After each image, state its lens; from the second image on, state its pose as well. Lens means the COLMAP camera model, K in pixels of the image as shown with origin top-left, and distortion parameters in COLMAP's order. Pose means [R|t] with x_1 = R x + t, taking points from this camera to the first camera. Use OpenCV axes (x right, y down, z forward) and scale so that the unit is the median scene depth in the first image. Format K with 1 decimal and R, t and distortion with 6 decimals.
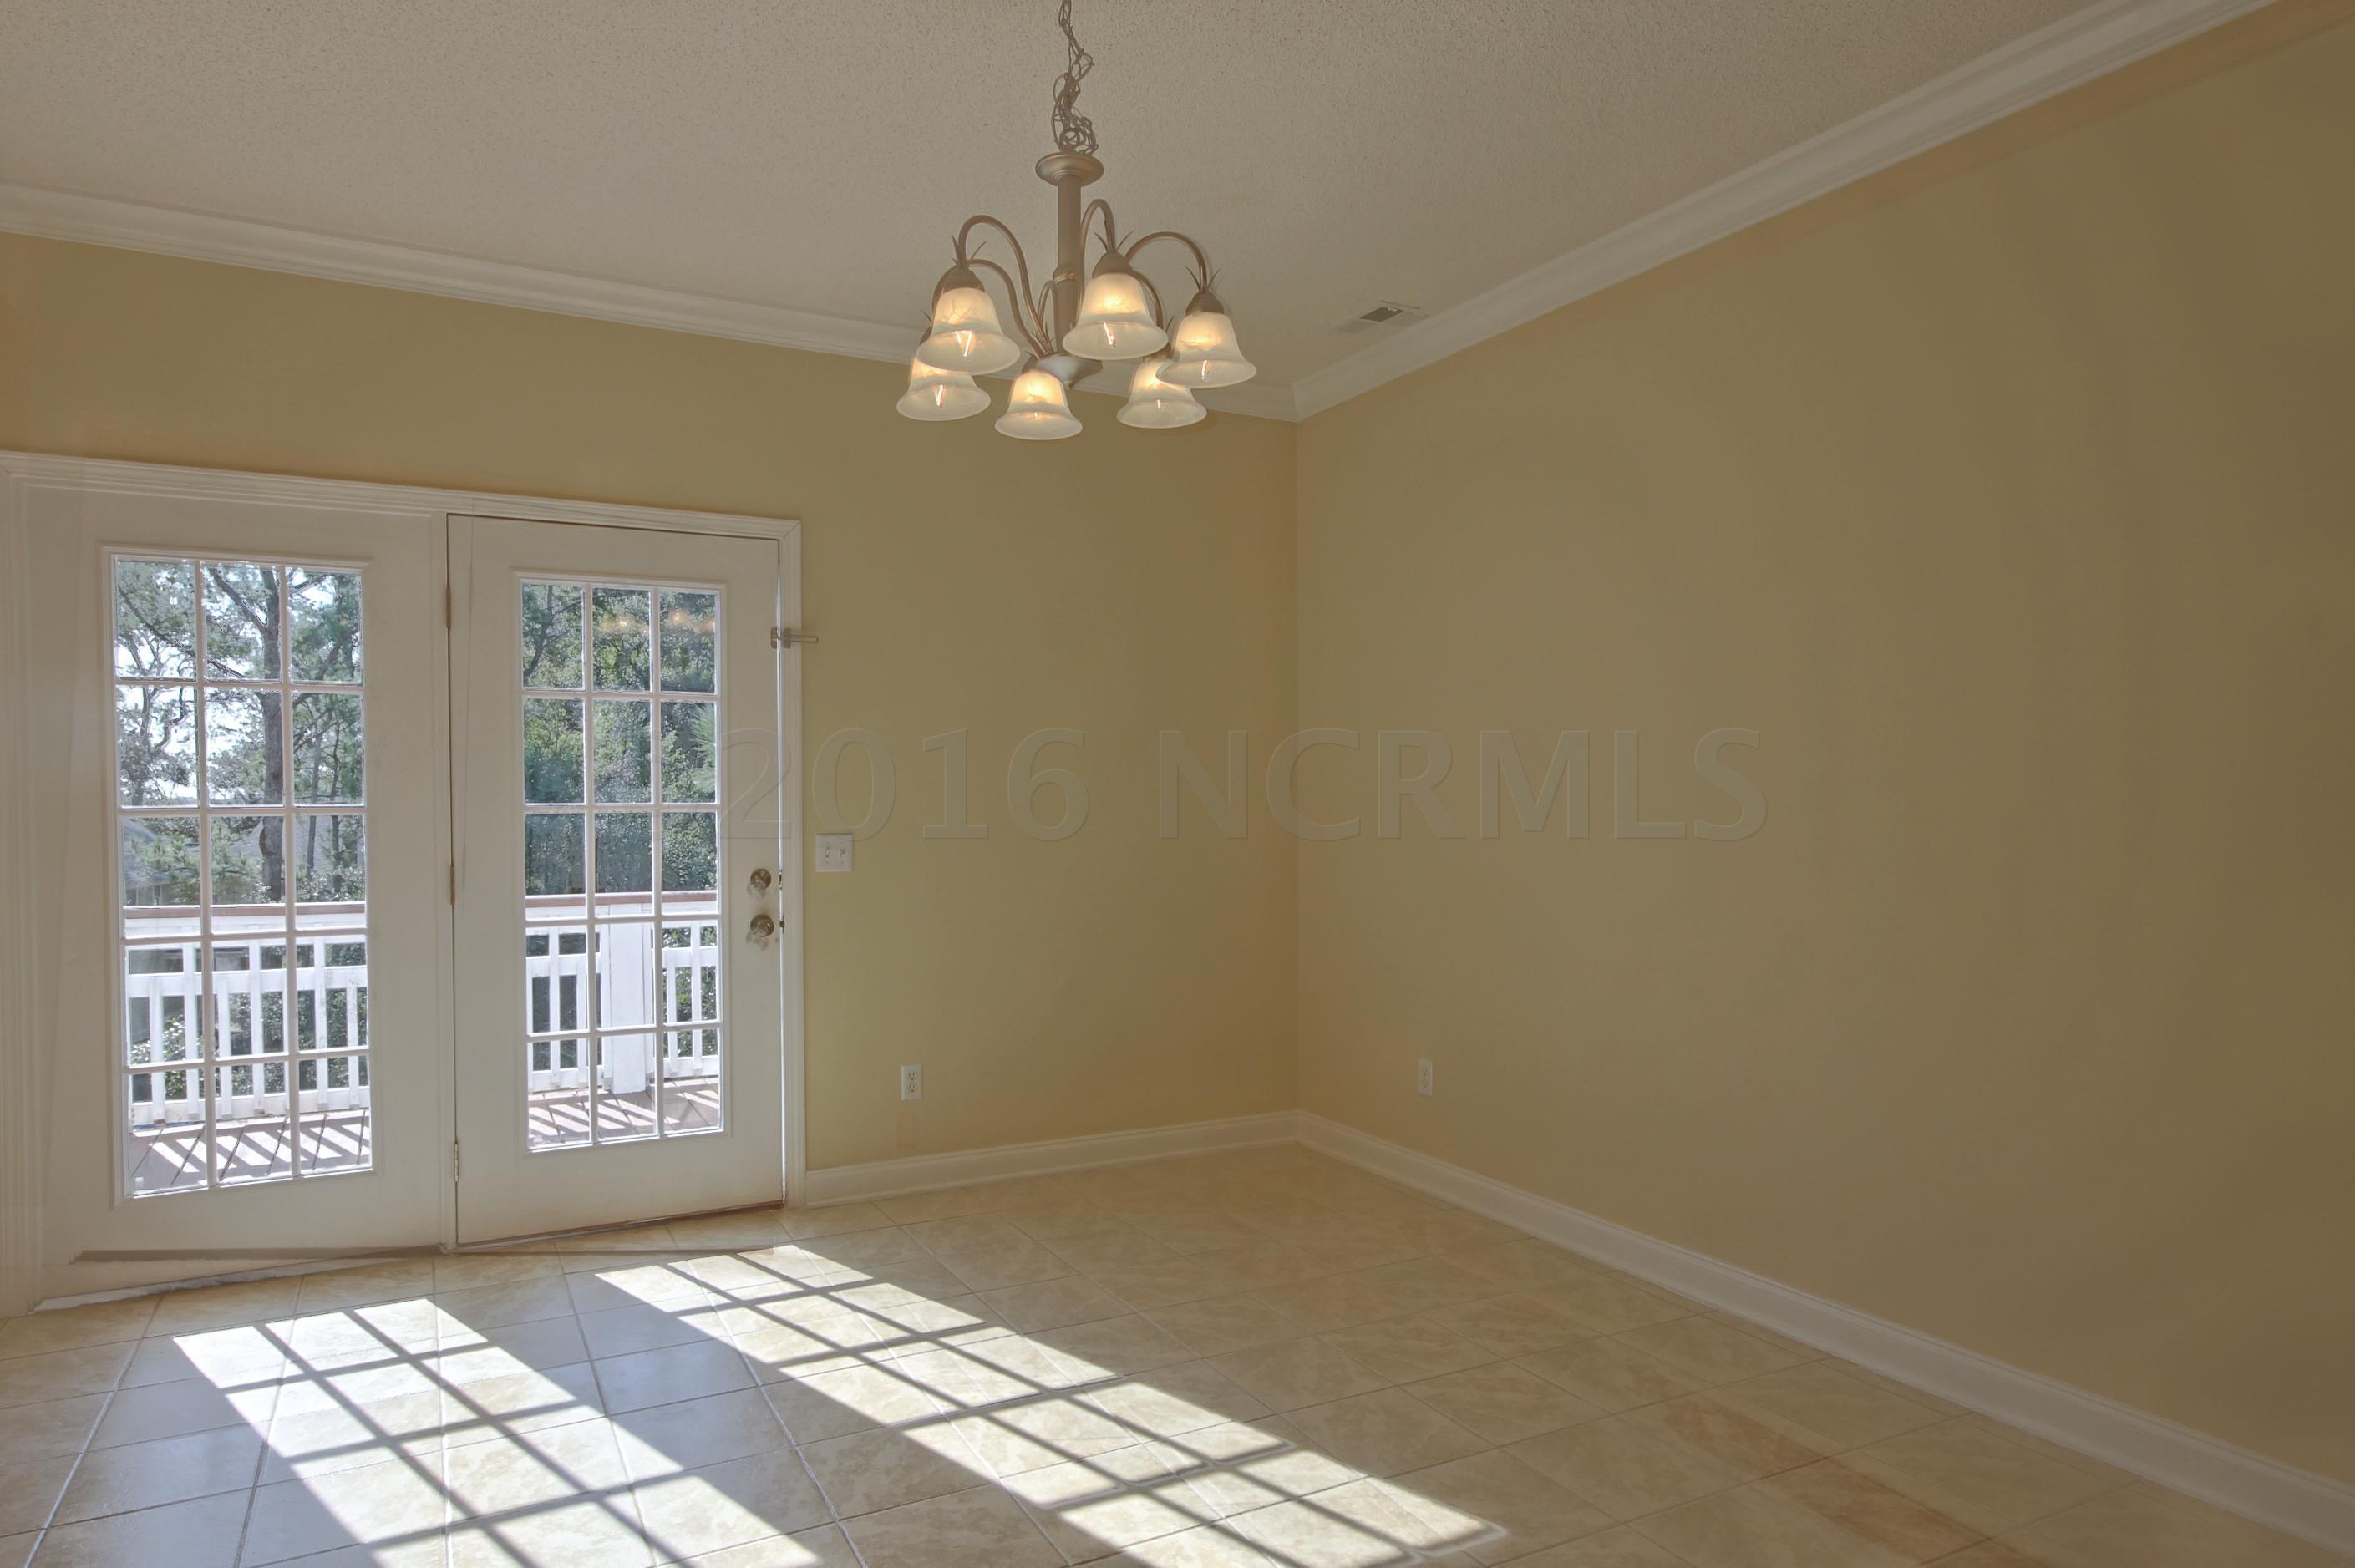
lens RADIAL K [[1397.9, 0, 1118.4], [0, 1397.9, 803.0], [0, 0, 1]] dist [0.001637, -0.000114]
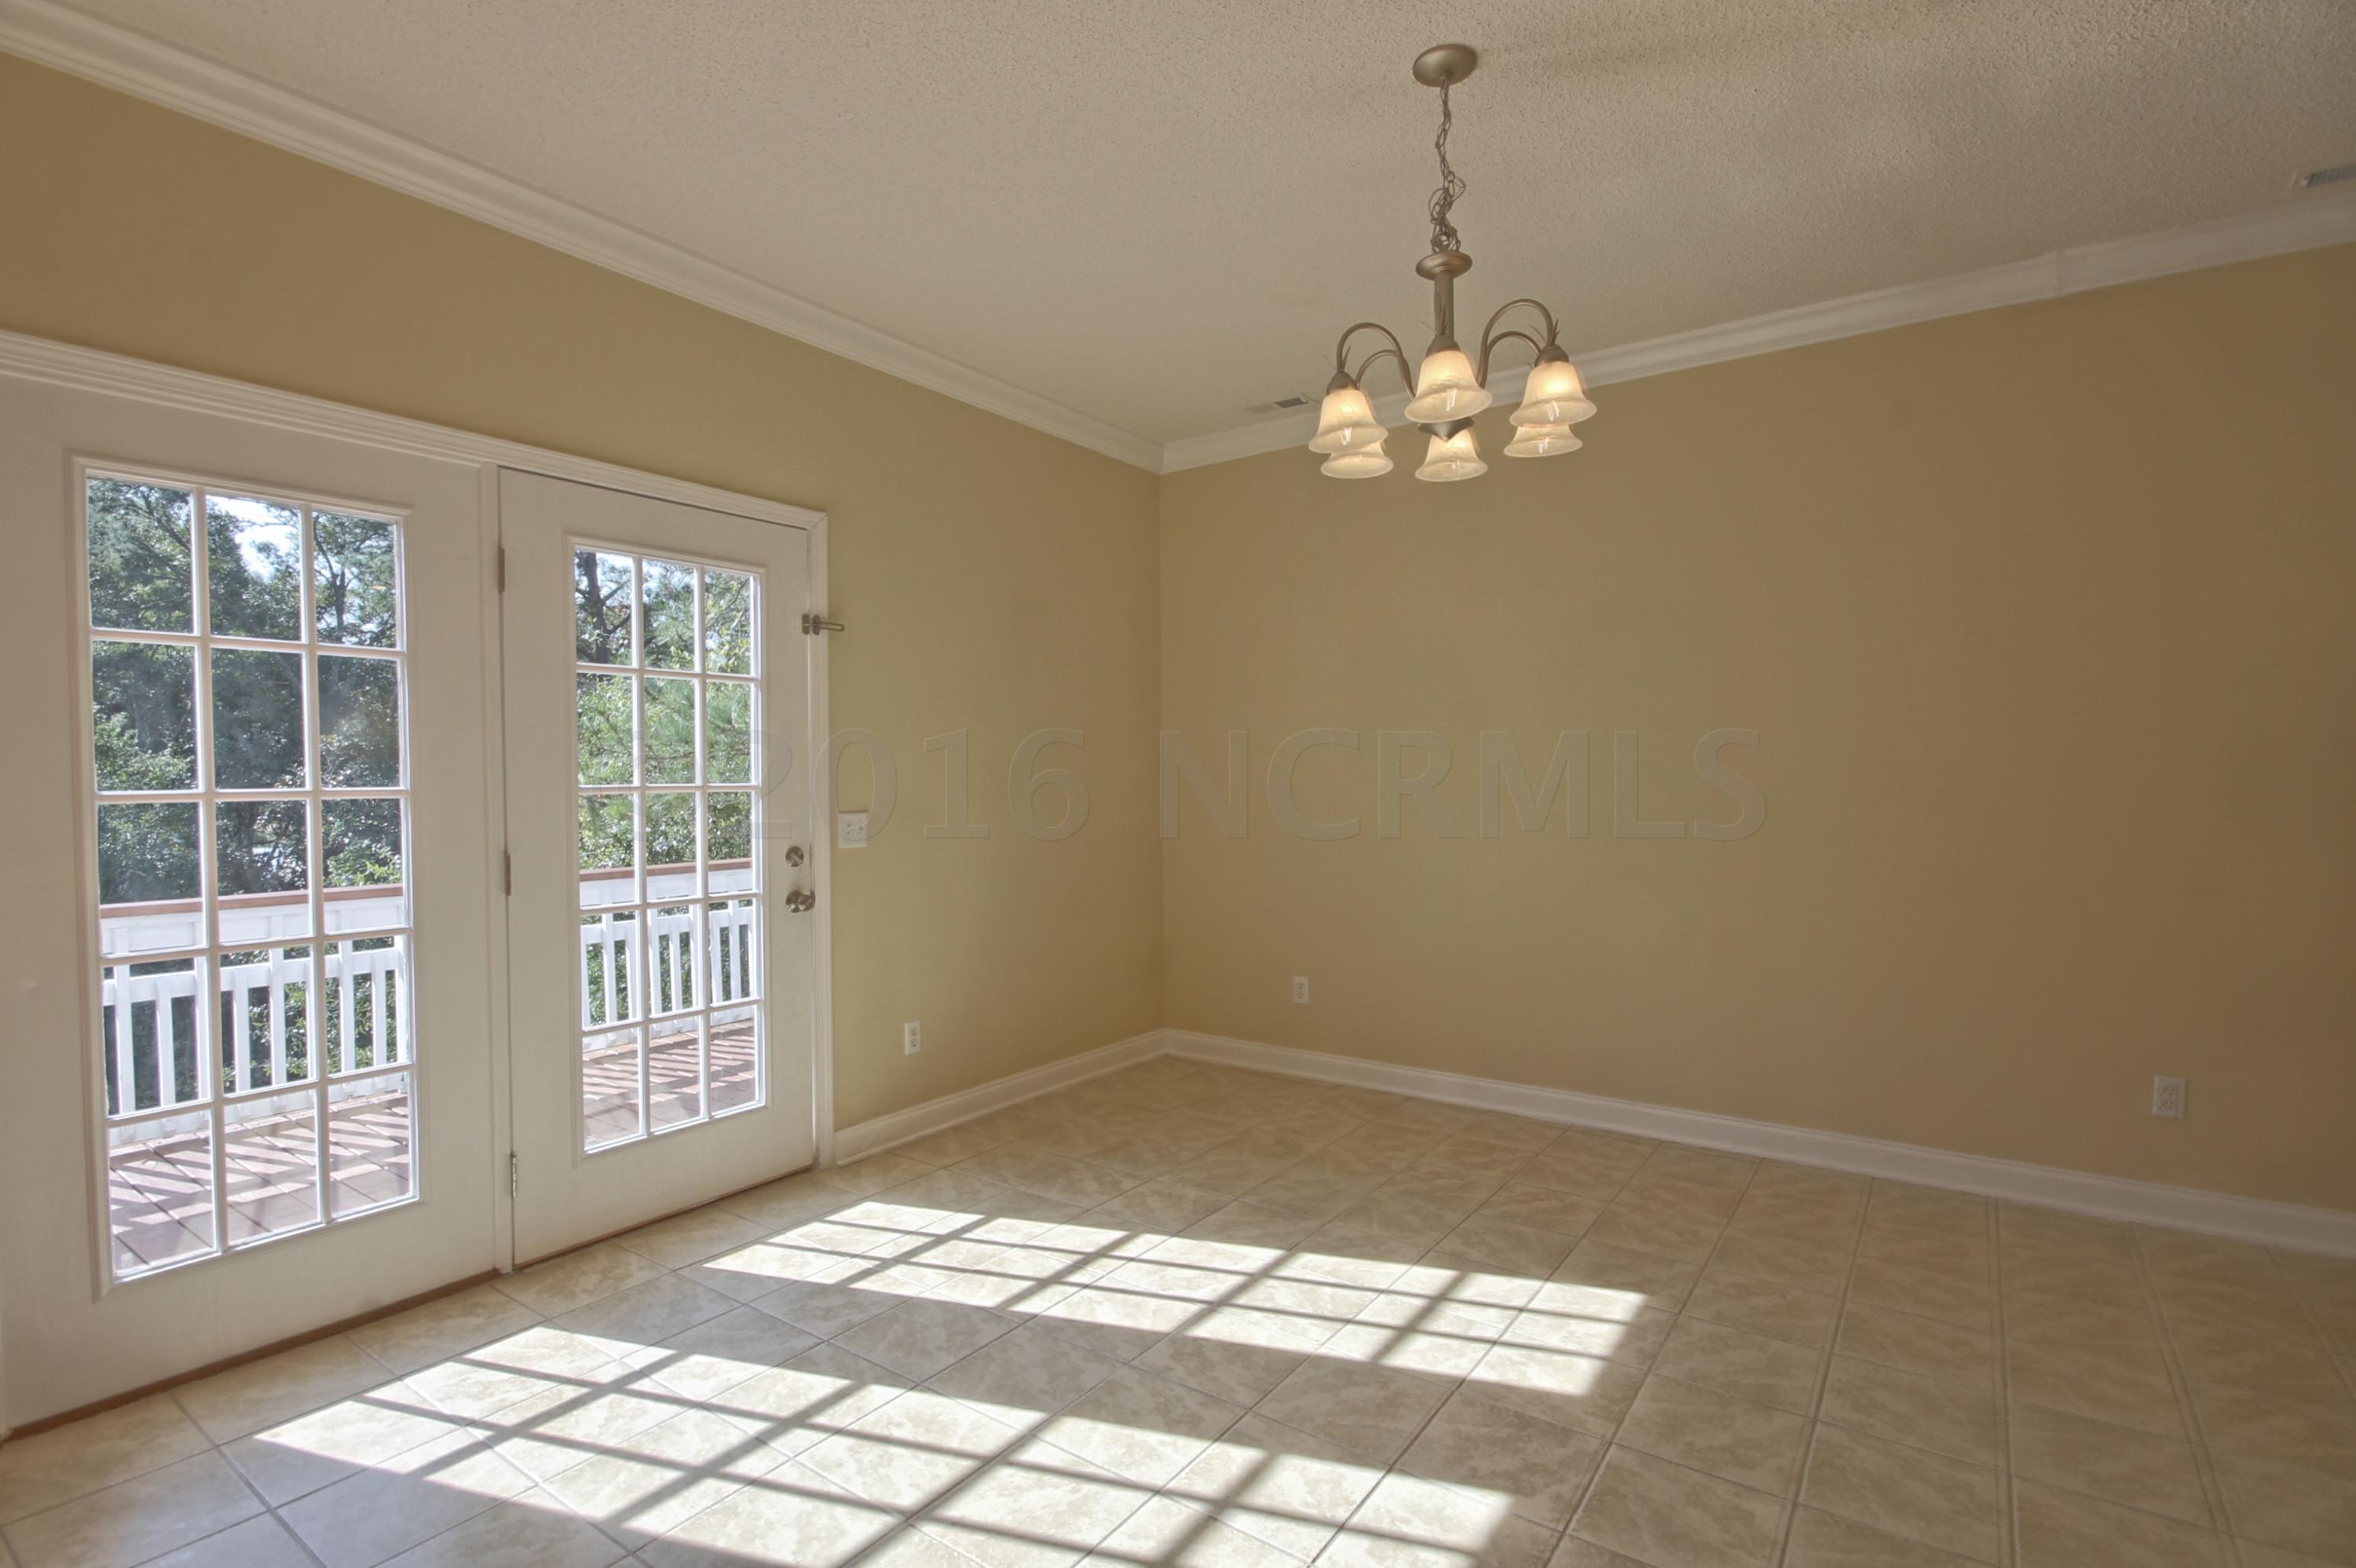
lens RADIAL K [[1129.2, 0, 1181.8], [0, 1129.2, 791.9], [0, 0, 1]] dist [0.000474, -0.013882]
pose [[0.876895, -0.008518, 0.480607, -0.432025], [0.005906, 0.999958, 0.006946, 0.002415], [-0.480646, -0.003253, 0.876908, 0.140883]]
